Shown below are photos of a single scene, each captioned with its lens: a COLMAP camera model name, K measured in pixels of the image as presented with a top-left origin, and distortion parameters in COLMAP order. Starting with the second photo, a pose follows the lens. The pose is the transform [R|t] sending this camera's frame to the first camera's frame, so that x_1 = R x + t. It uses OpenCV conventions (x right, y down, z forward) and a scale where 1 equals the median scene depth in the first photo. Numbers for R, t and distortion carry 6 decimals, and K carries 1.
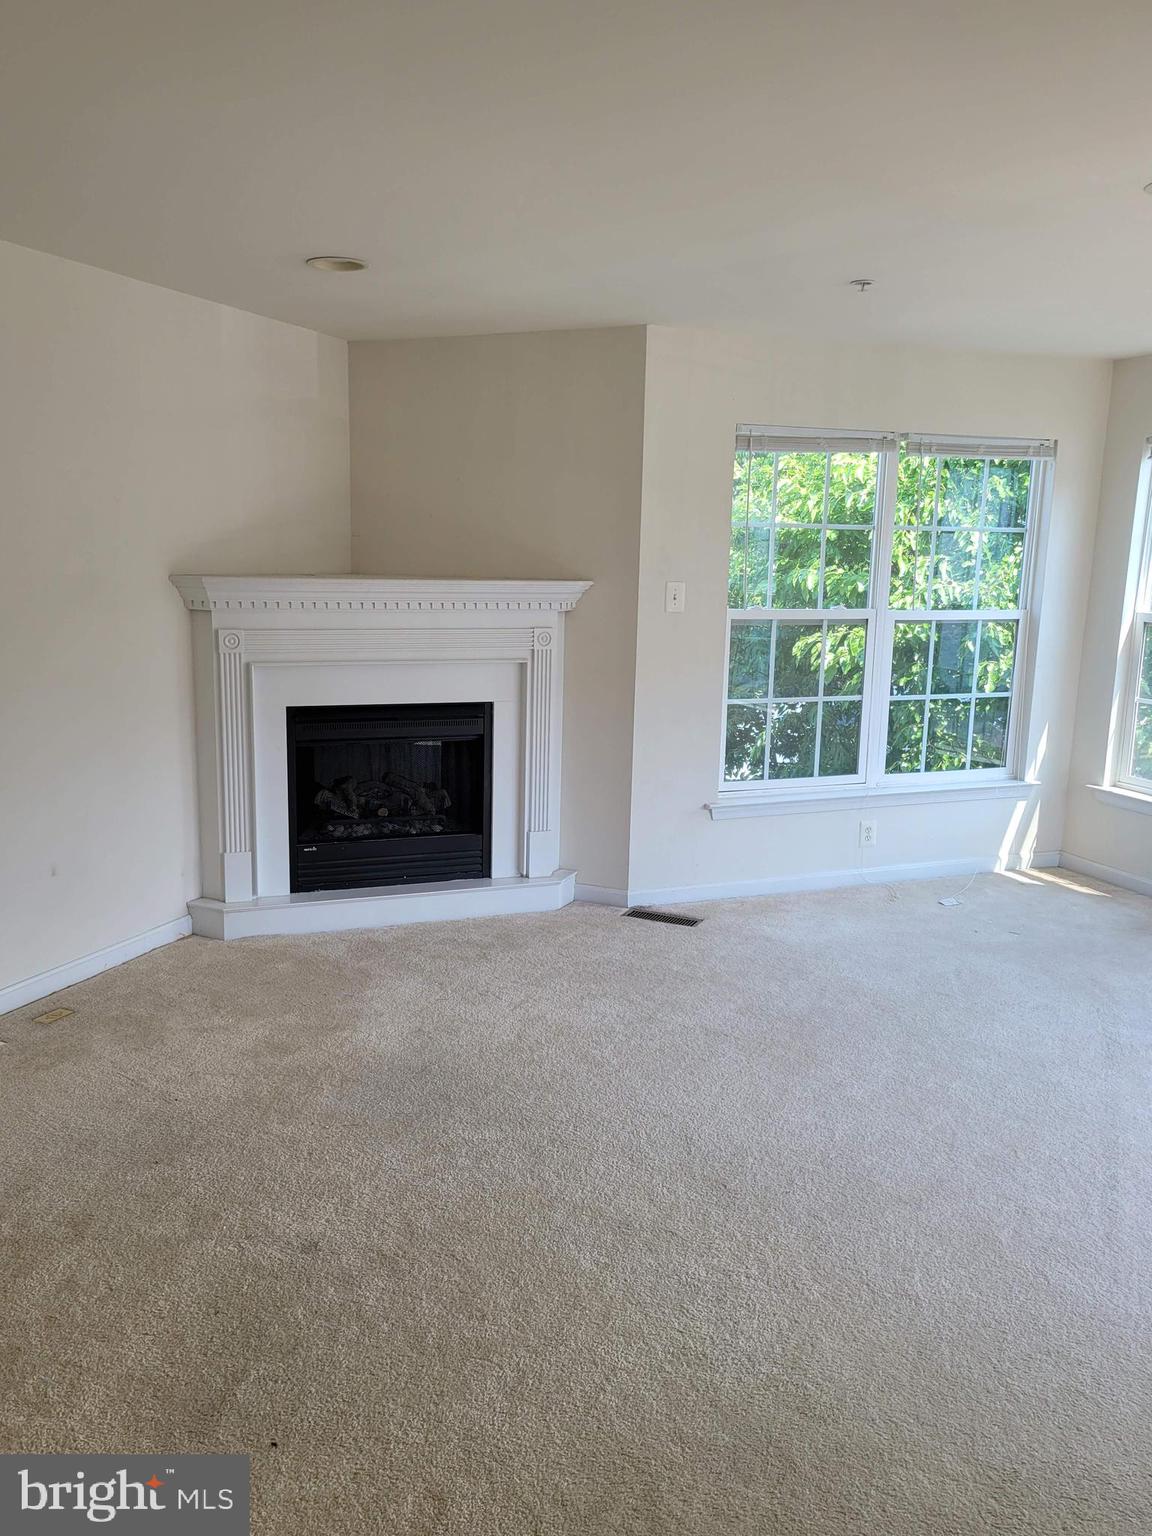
lens RADIAL K [[1144.0, 0, 573.2], [0, 1144.0, 757.6], [0, 0, 1]] dist [0.056228, -0.030877]
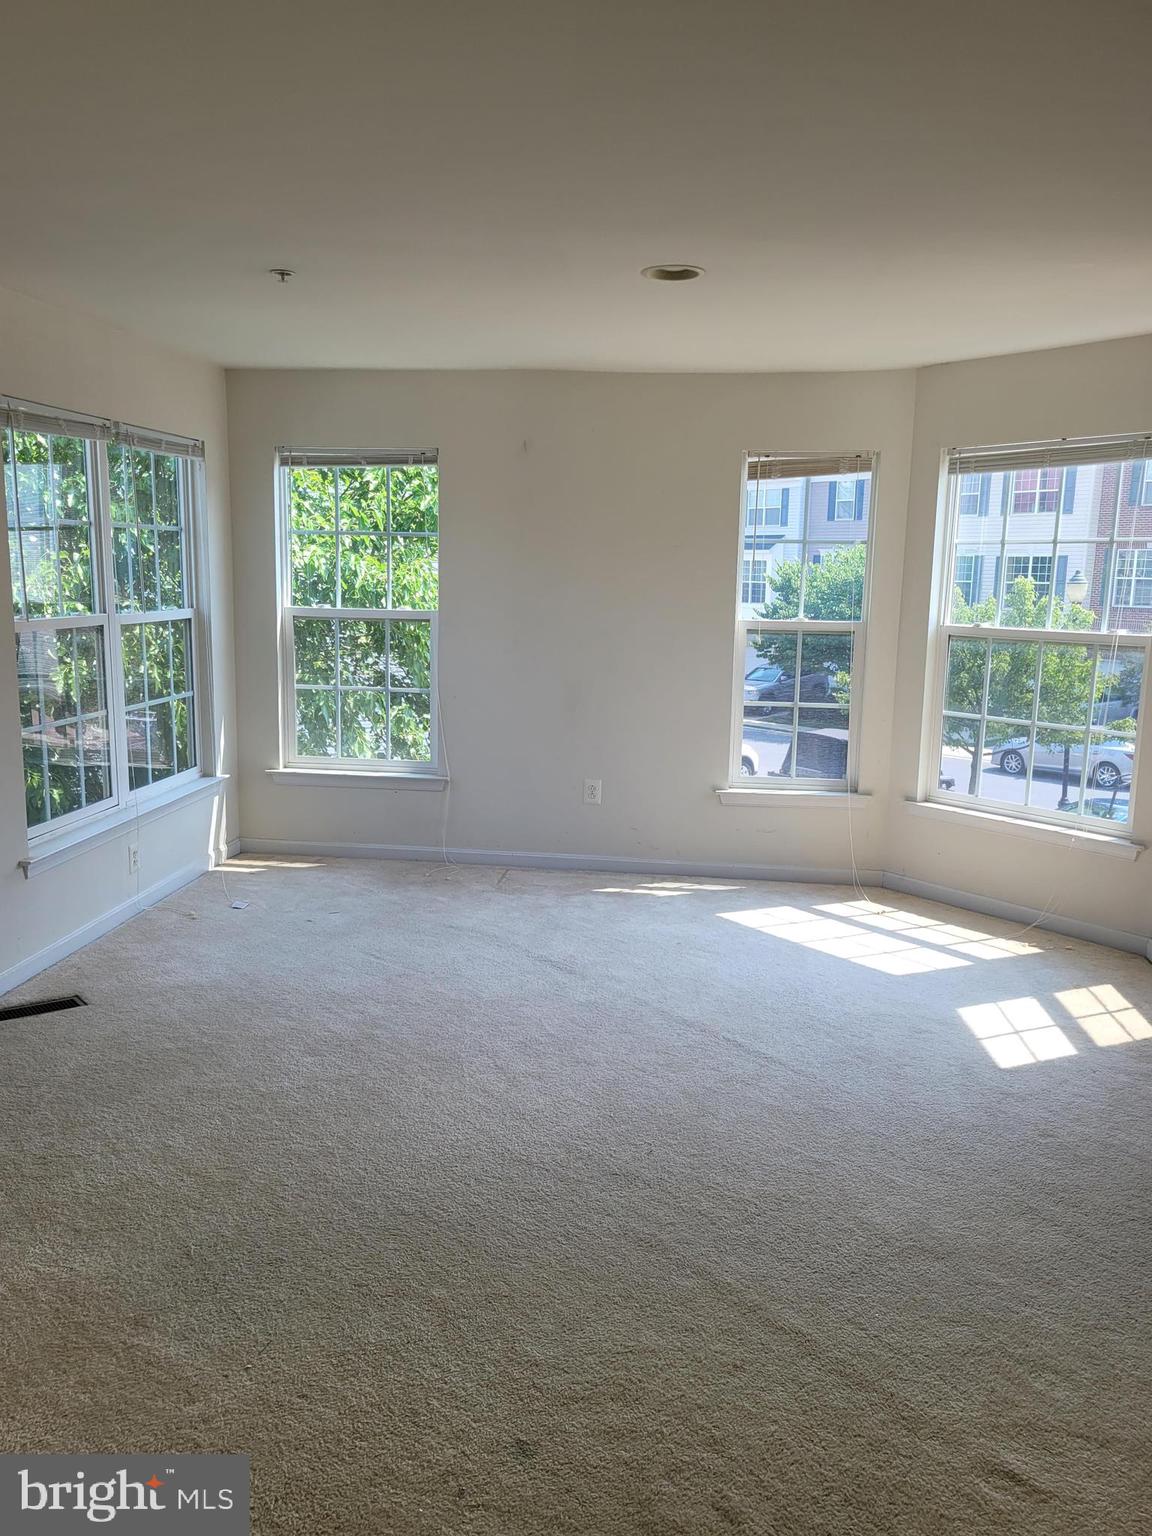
lens RADIAL K [[1144.0, 0, 573.2], [0, 1144.0, 774.7], [0, 0, 1]] dist [0.056228, -0.030877]
pose [[0.531918, -0.160583, 0.831430, -0.300526], [0.141013, 0.984943, 0.100017, -0.040308], [-0.834972, 0.064041, 0.546553, 0.190017]]
